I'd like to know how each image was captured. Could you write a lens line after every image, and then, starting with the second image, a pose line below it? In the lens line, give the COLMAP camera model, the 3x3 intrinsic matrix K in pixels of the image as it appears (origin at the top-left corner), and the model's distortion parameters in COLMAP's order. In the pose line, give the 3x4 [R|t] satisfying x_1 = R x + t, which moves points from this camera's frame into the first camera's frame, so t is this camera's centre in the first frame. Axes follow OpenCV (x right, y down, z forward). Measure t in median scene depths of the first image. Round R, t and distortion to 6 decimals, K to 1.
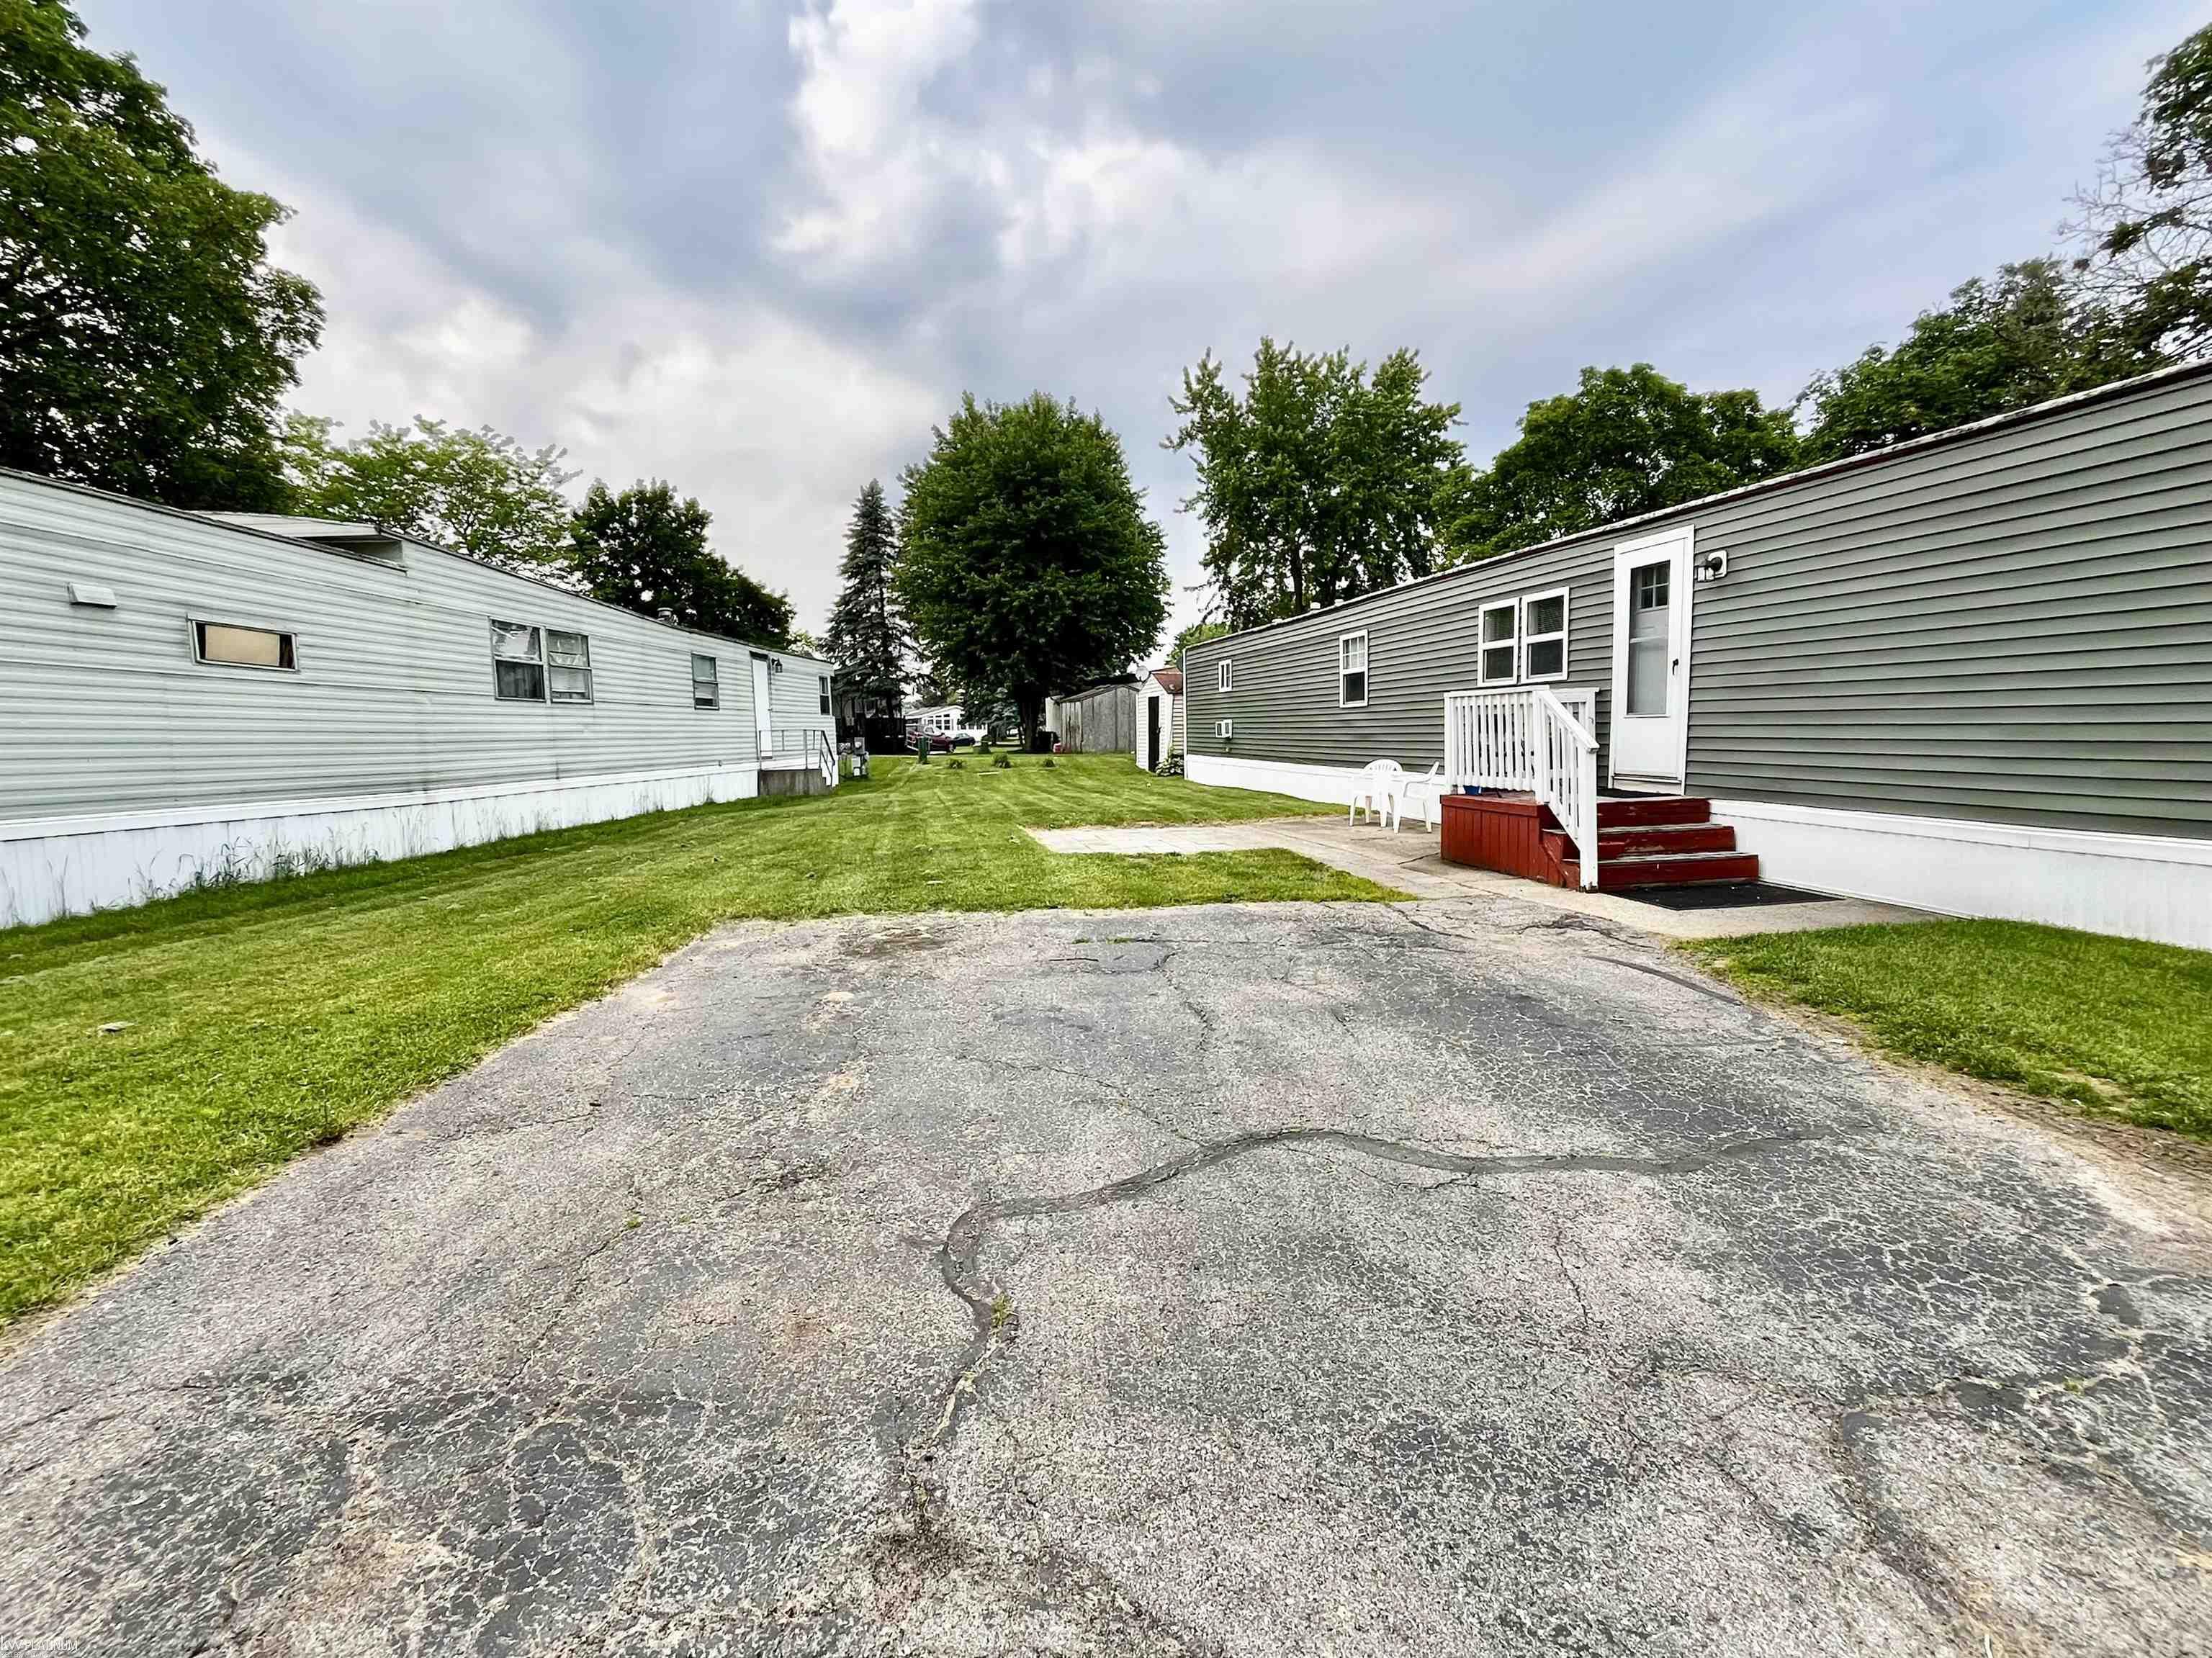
lens RADIAL K [[1044.2, 0, 1094.8], [0, 1044.2, 837.6], [0, 0, 1]] dist [-0.004464, 0.000171]
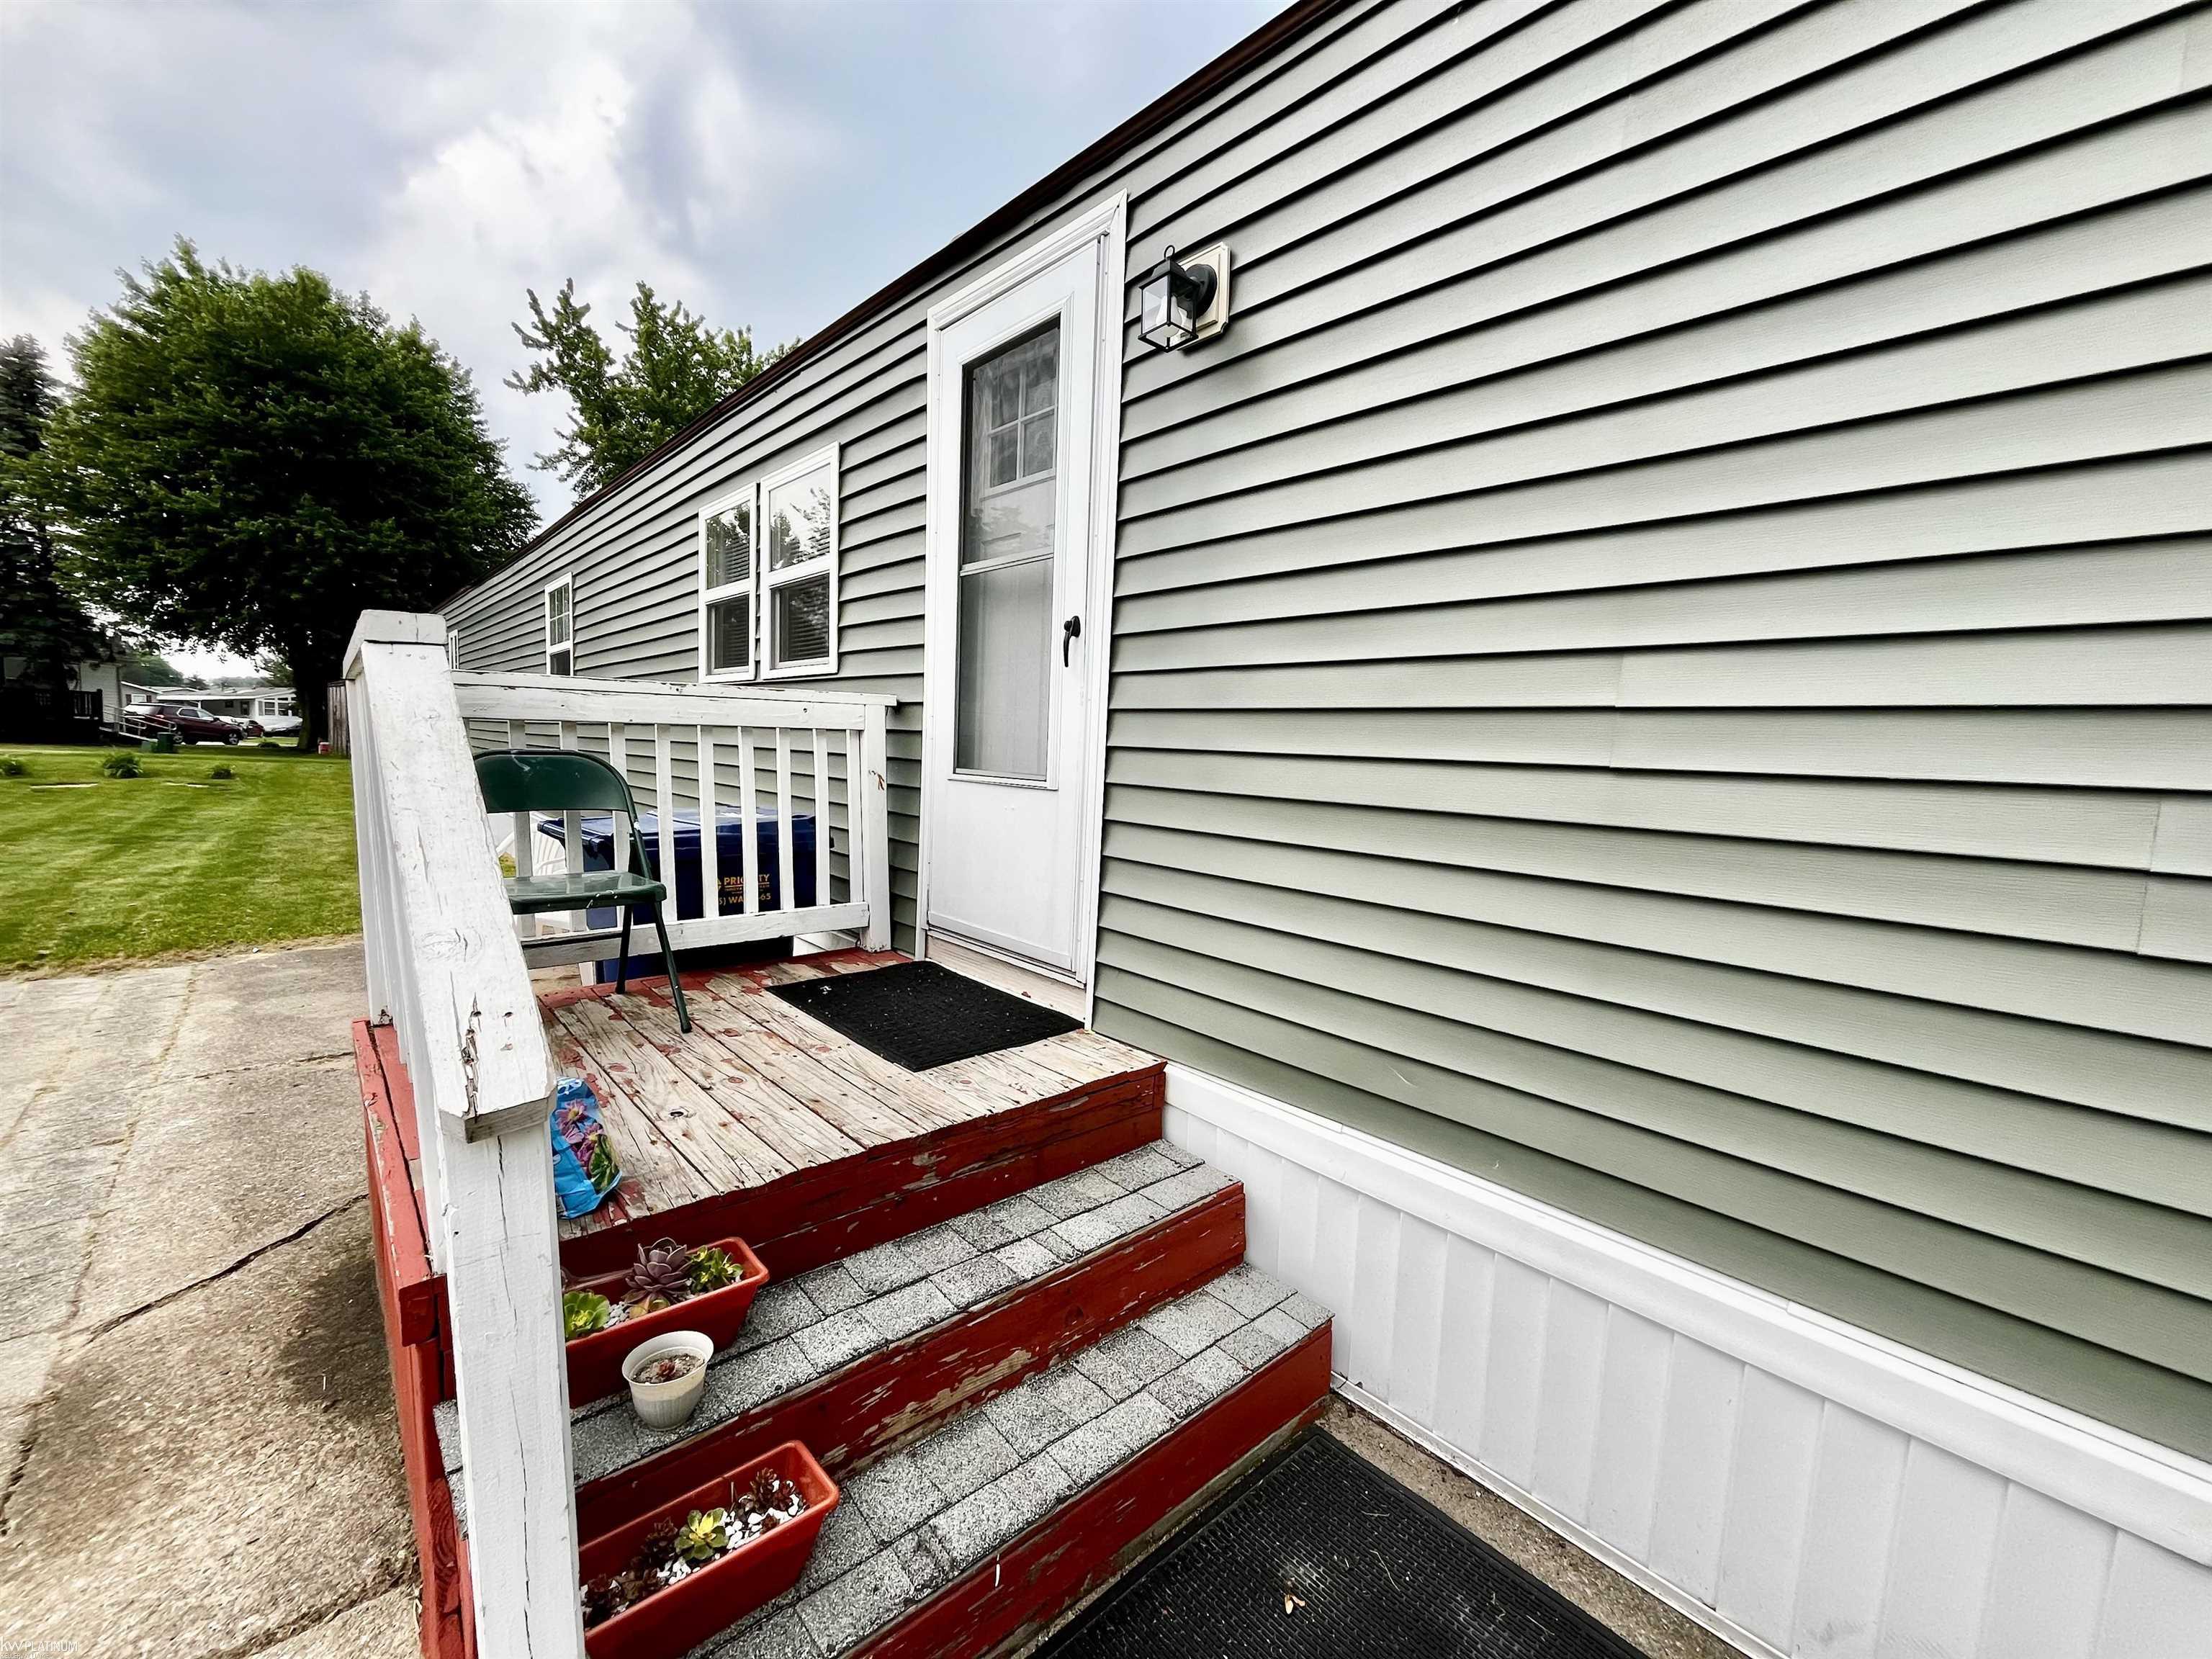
lens RADIAL K [[899.2, 0, 1099.7], [0, 899.2, 825.8], [0, 0, 1]] dist [-0.003068, -0.000617]
pose [[0.850996, 0.012386, 0.525026, 0.232259], [-0.005038, 0.999868, -0.015421, -0.056405], [-0.525148, 0.010478, 0.850947, 0.421421]]
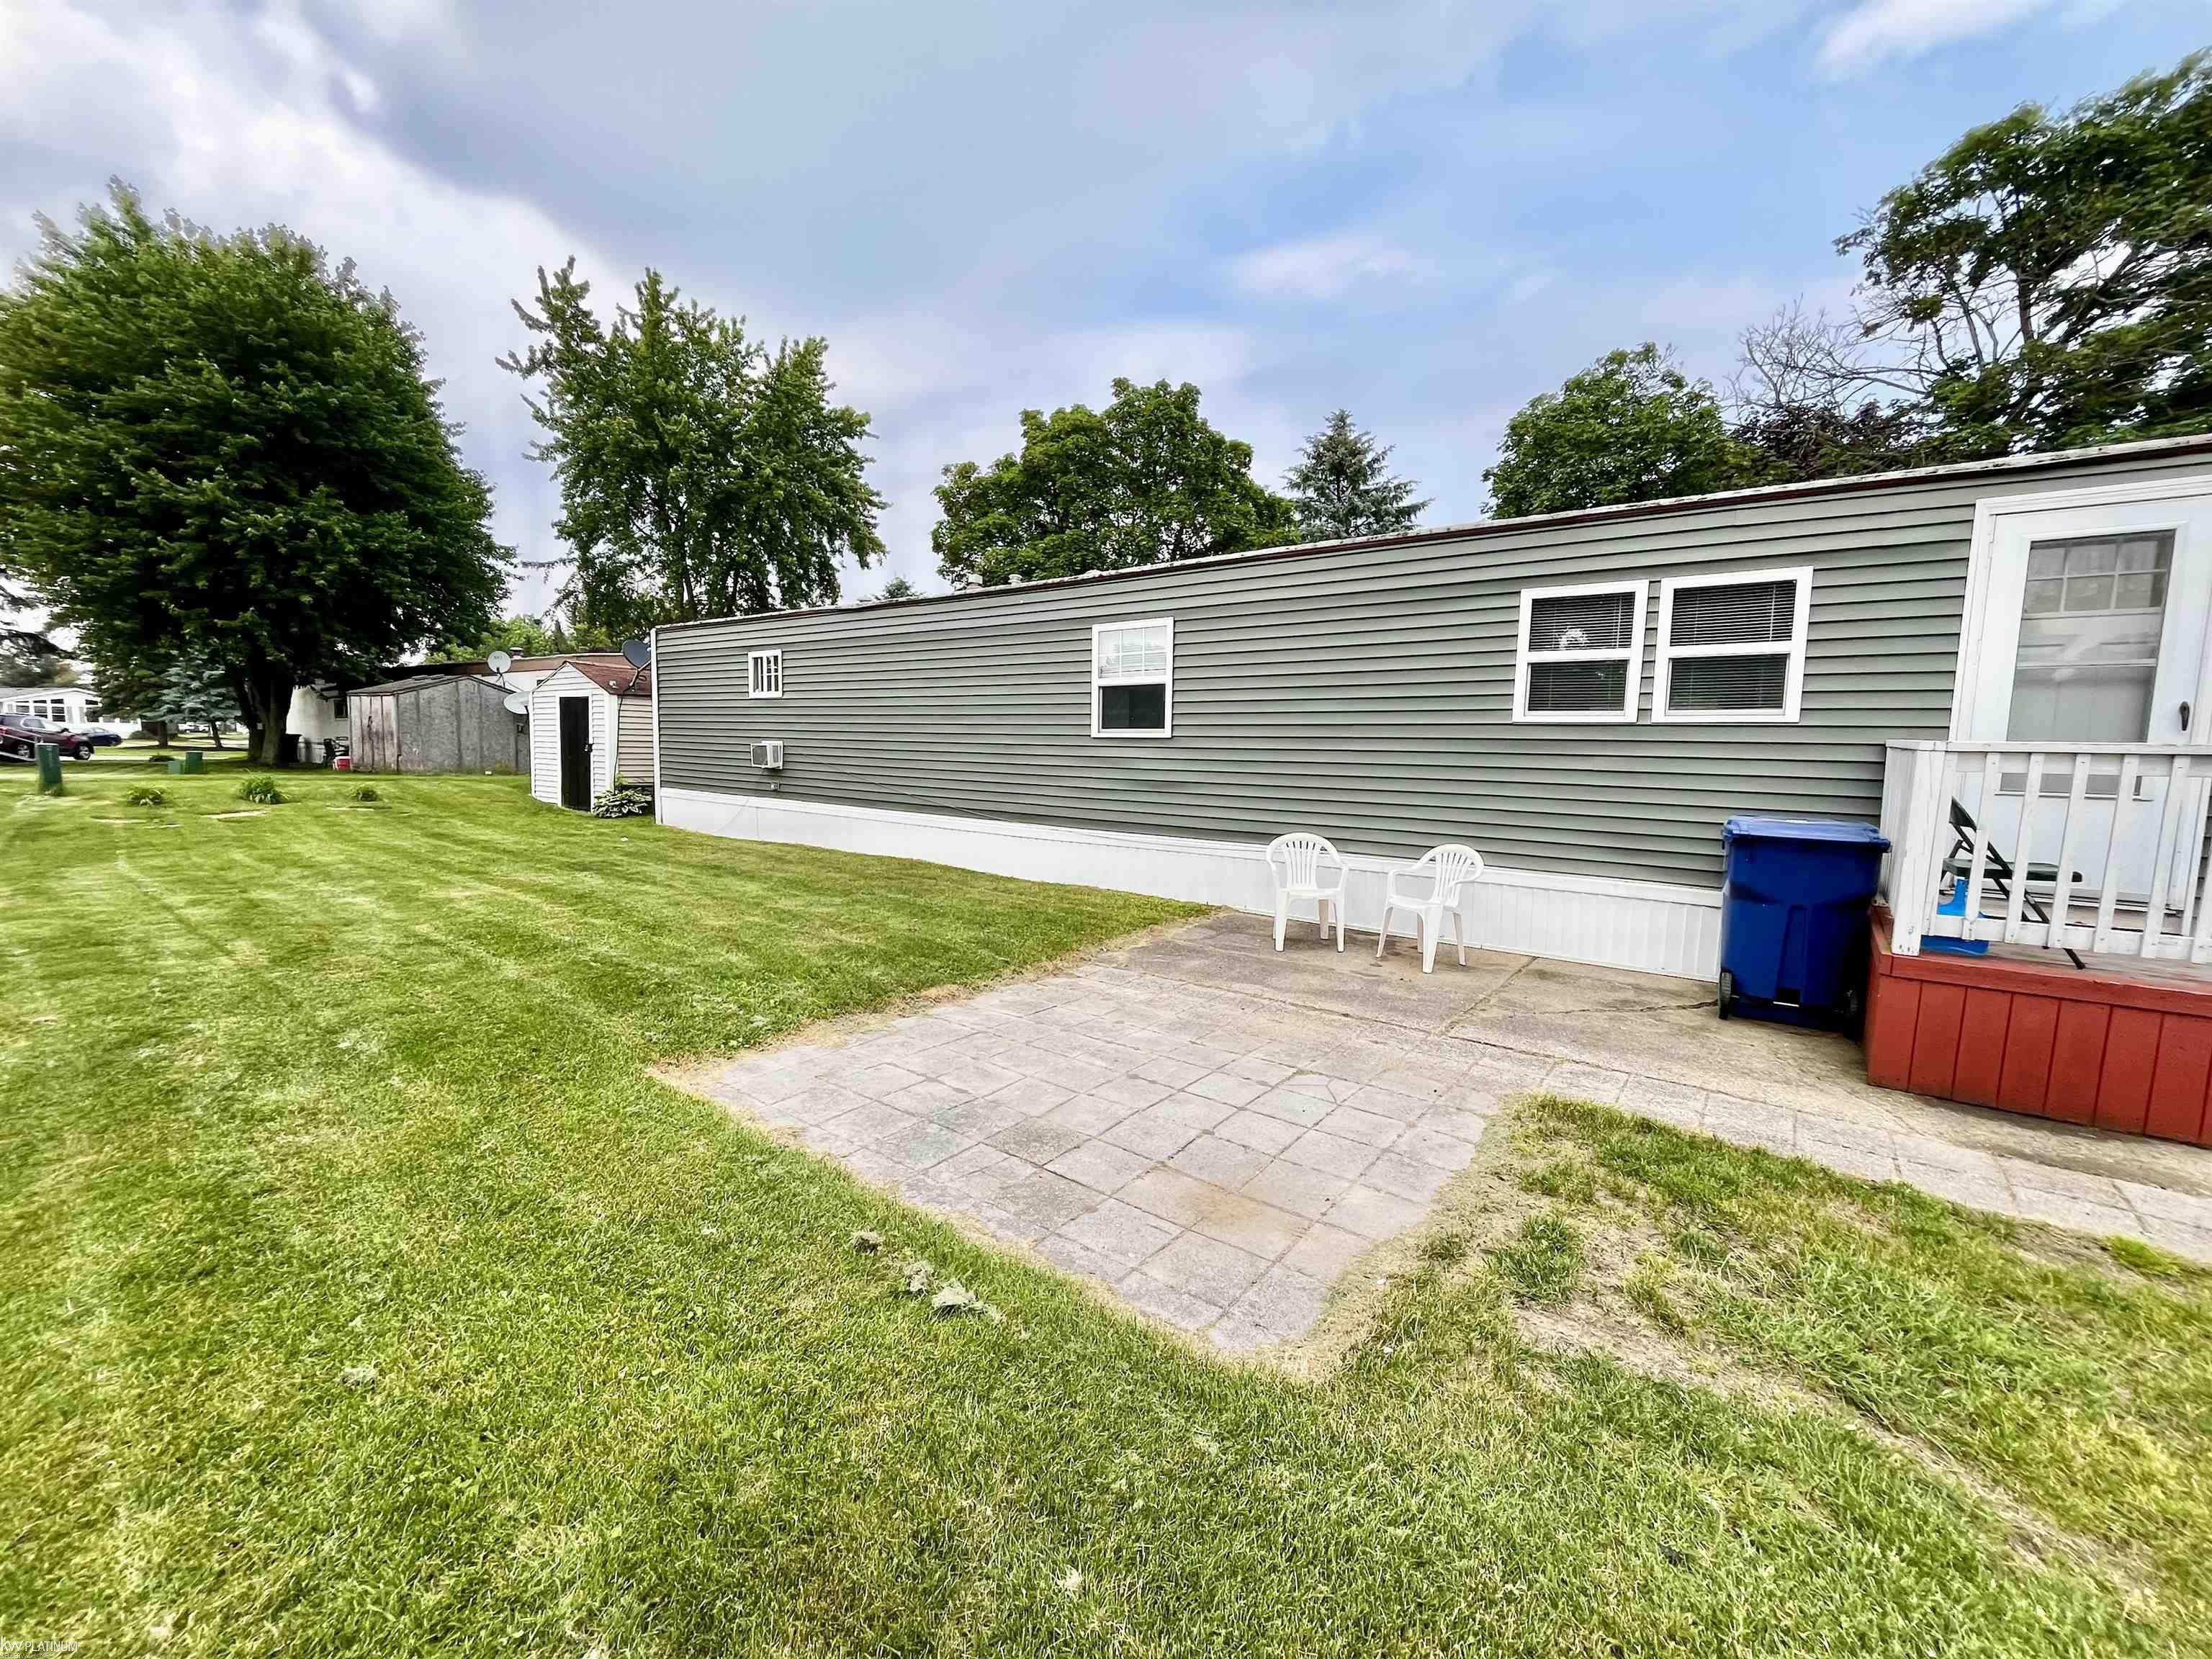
lens RADIAL K [[899.2, 0, 1099.7], [0, 899.2, 825.8], [0, 0, 1]] dist [-0.003068, -0.000617]
pose [[0.747880, -0.027322, 0.663271, -0.126912], [0.034415, 0.999405, 0.002363, -0.069519], [-0.662941, 0.021059, 0.748375, 0.575676]]
